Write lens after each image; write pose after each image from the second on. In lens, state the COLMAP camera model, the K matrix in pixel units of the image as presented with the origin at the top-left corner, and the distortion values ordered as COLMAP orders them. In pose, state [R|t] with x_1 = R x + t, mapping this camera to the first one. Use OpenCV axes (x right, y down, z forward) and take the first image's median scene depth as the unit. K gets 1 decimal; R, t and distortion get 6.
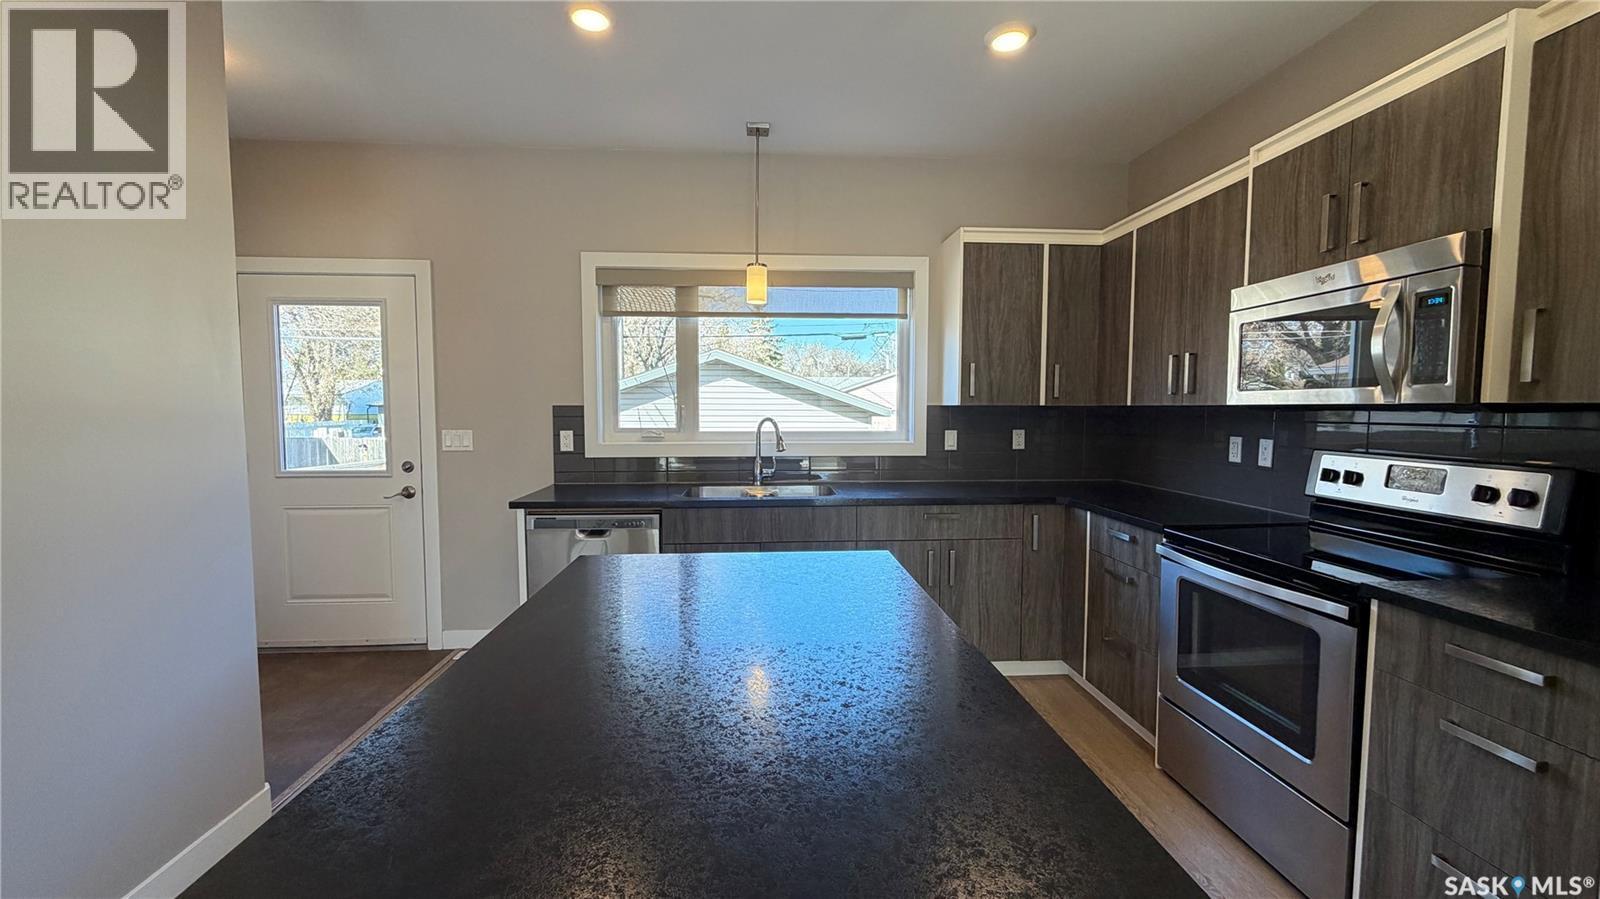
lens RADIAL K [[641.2, 0, 800.0], [0, 641.2, 449.5], [0, 0, 1]] dist [0.002569, 0.000051]
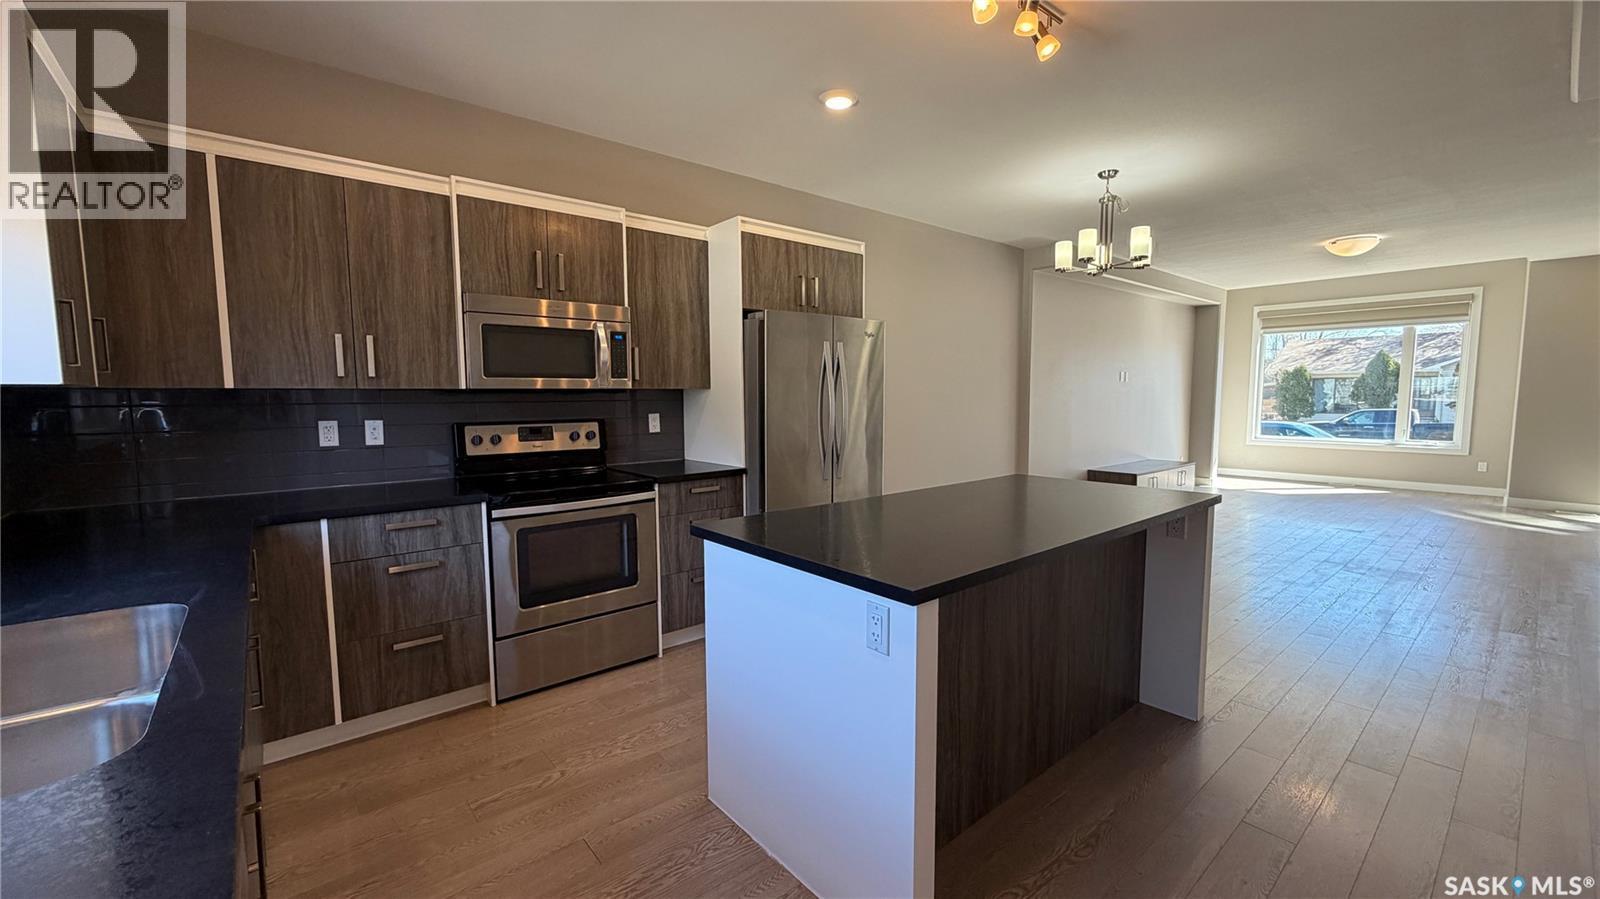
lens RADIAL K [[641.2, 0, 800.0], [0, 641.2, 449.5], [0, 0, 1]] dist [0.002569, 0.000051]
pose [[-0.592159, -0.068563, 0.802899, -0.471670], [0.056658, 0.990365, 0.126358, -0.051062], [-0.803827, 0.120315, -0.582569, 0.848328]]
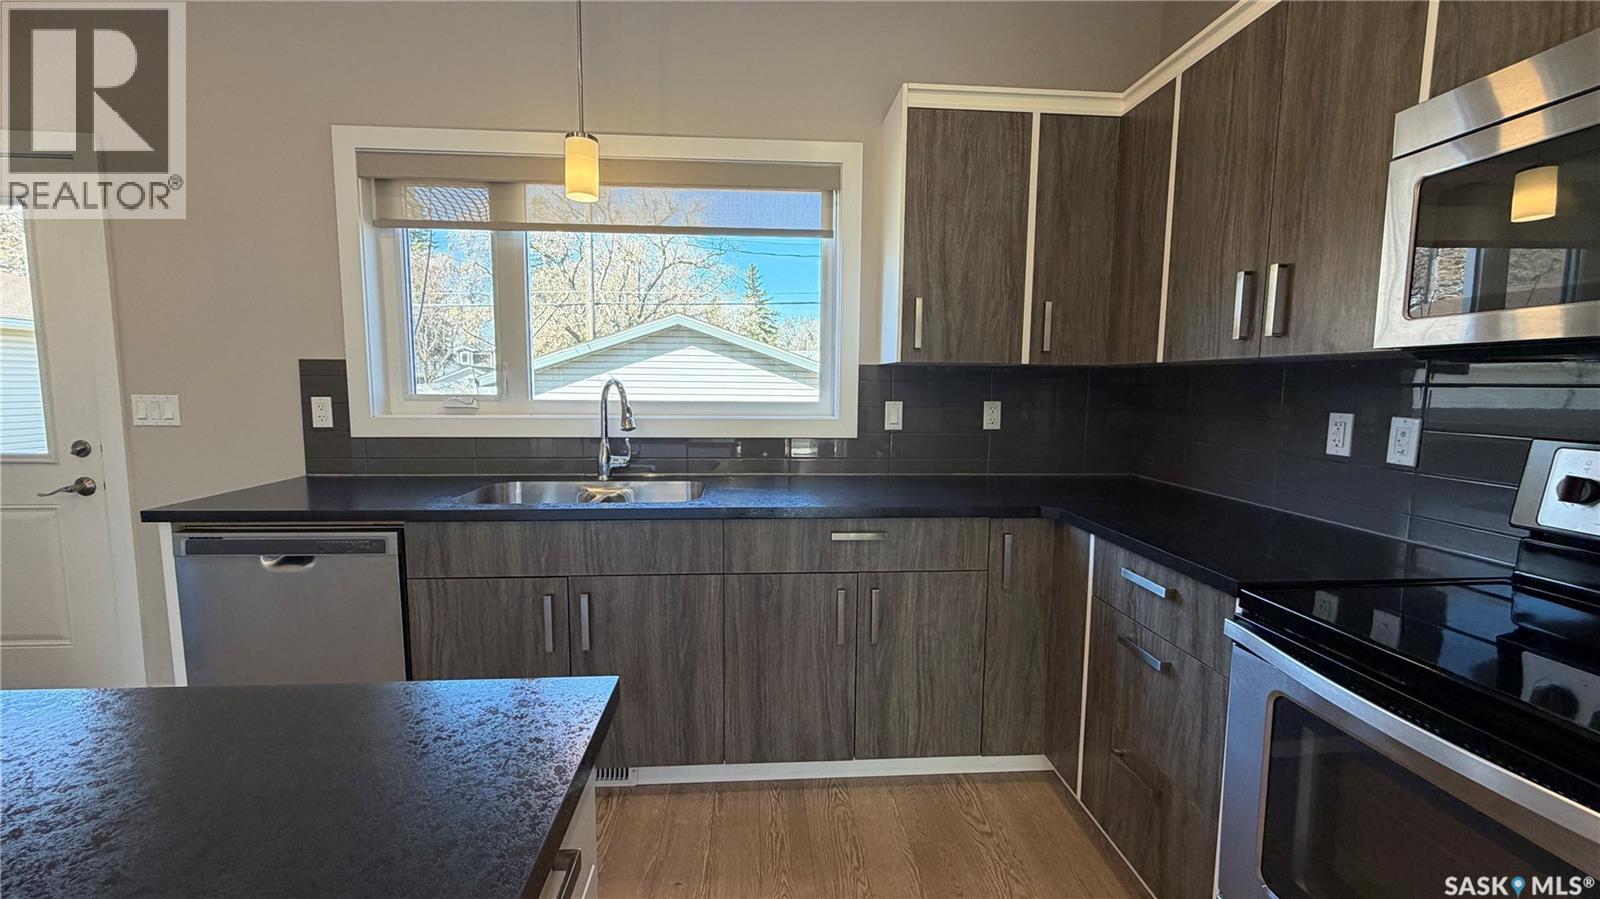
lens RADIAL K [[641.2, 0, 800.0], [0, 641.2, 449.5], [0, 0, 1]] dist [0.002569, 0.000051]
pose [[0.999965, 0.007968, 0.002483, 0.147002], [-0.008056, 0.999254, 0.037761, -0.003979], [-0.002180, -0.037780, 0.999284, 0.341839]]
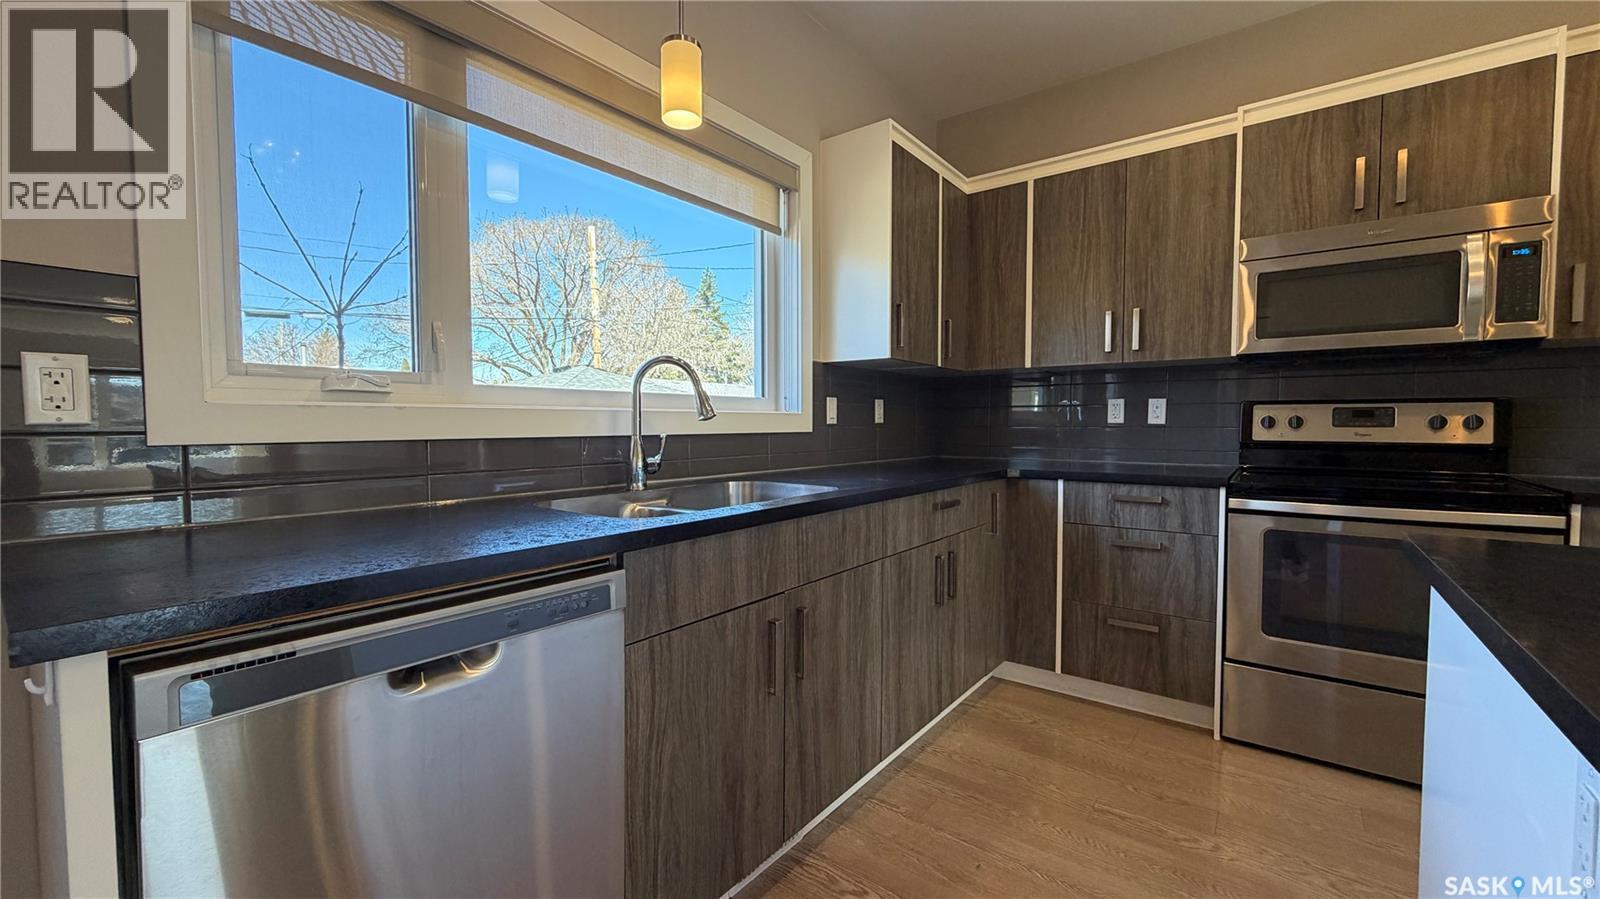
lens RADIAL K [[641.2, 0, 800.0], [0, 641.2, 449.5], [0, 0, 1]] dist [0.002569, 0.000051]
pose [[0.658010, -0.031545, 0.752348, -0.383554], [0.050594, 0.998716, -0.002375, 0.033141], [-0.751308, 0.039627, 0.658761, 0.596692]]
